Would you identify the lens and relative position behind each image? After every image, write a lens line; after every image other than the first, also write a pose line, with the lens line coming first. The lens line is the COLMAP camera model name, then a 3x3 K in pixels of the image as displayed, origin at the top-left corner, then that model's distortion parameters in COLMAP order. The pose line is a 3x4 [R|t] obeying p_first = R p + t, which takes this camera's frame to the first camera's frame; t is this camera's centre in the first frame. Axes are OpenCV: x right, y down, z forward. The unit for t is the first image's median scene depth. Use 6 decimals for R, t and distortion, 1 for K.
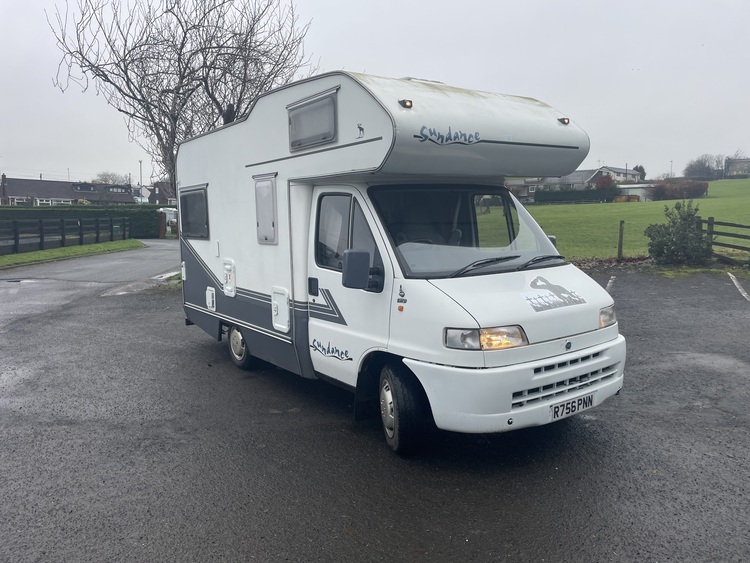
lens RADIAL K [[563.9, 0, 379.1], [0, 563.9, 283.6], [0, 0, 1]] dist [0.106479, -0.142538]
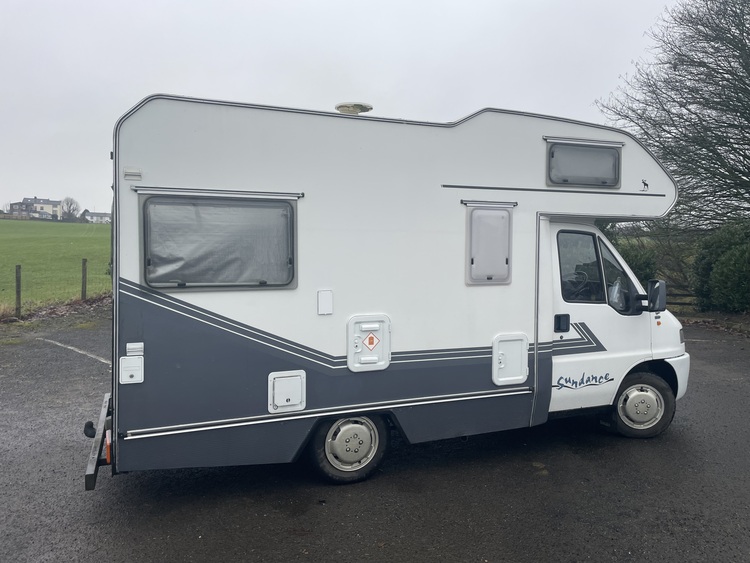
lens RADIAL K [[563.9, 0, 379.1], [0, 563.9, 283.6], [0, 0, 1]] dist [0.106479, -0.142538]
pose [[0.227940, -0.039639, 0.972868, -1.136033], [0.104526, 0.994393, 0.016026, -0.111148], [-0.968048, 0.098037, 0.230806, 1.054794]]
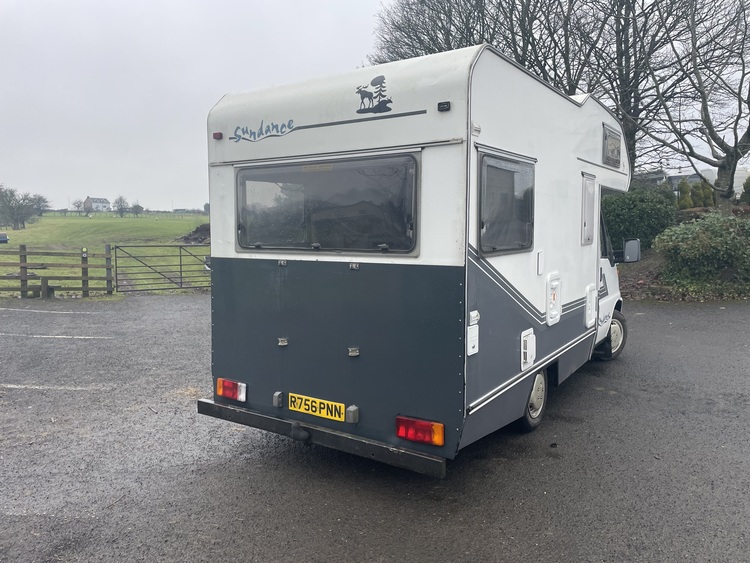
lens RADIAL K [[563.9, 0, 379.1], [0, 563.9, 283.6], [0, 0, 1]] dist [0.106479, -0.142538]
pose [[-0.355843, -0.072760, 0.931709, -1.090054], [0.123283, 0.984597, 0.123975, -0.185985], [-0.926379, 0.158979, -0.341392, 1.840772]]
